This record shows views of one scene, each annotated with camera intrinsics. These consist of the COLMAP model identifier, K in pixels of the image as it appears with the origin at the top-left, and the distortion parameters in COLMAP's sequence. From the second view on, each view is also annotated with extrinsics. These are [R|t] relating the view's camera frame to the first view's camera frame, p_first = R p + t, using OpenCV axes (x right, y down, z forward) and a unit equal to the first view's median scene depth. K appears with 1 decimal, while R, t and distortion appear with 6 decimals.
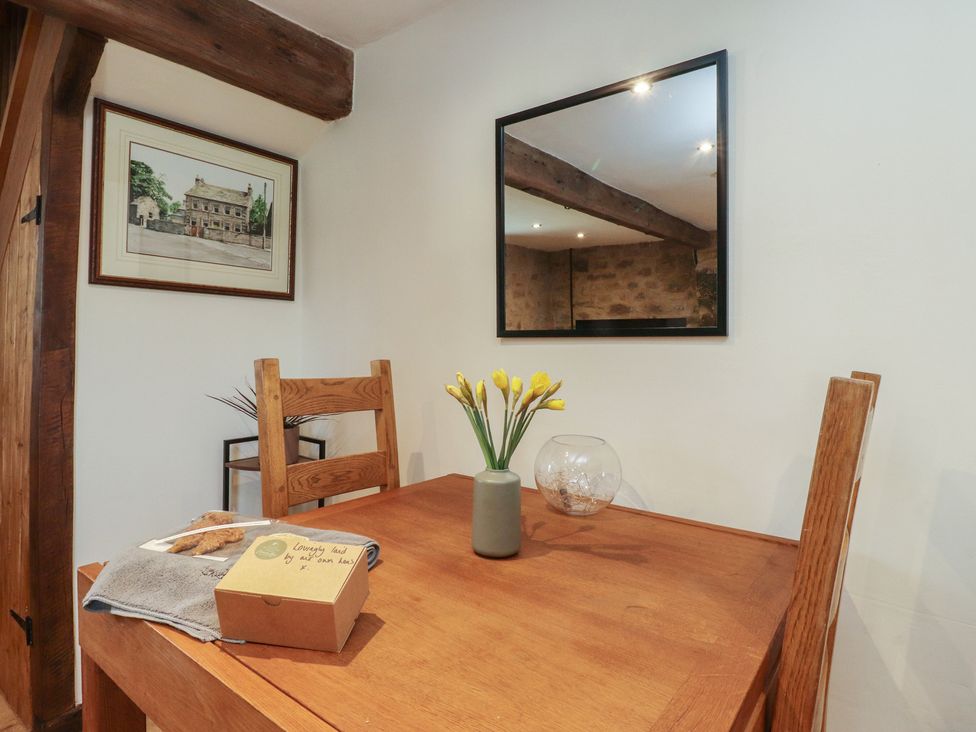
lens RADIAL K [[511.2, 0, 484.8], [0, 511.2, 347.7], [0, 0, 1]] dist [0.000184, -0.013571]
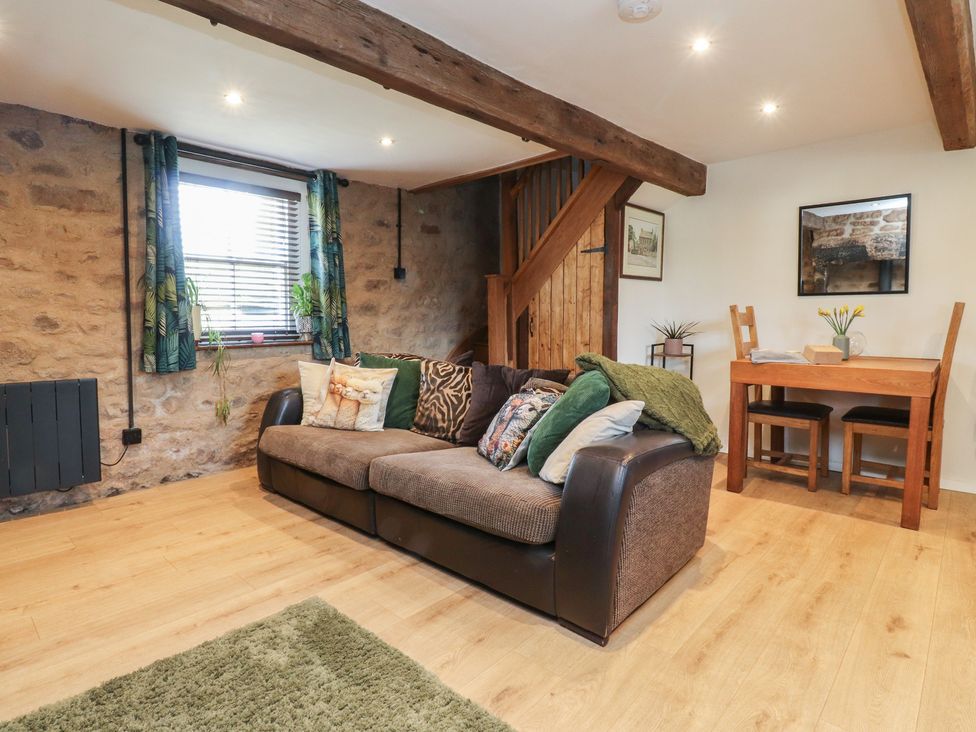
lens RADIAL K [[515.9, 0, 486.2], [0, 515.9, 347.1], [0, 0, 1]] dist [0.002324, 0.000538]
pose [[0.997741, -0.019179, -0.064379, -1.192798], [0.023418, 0.997561, 0.065761, 0.024342], [0.062961, -0.067120, 0.995756, -1.442037]]
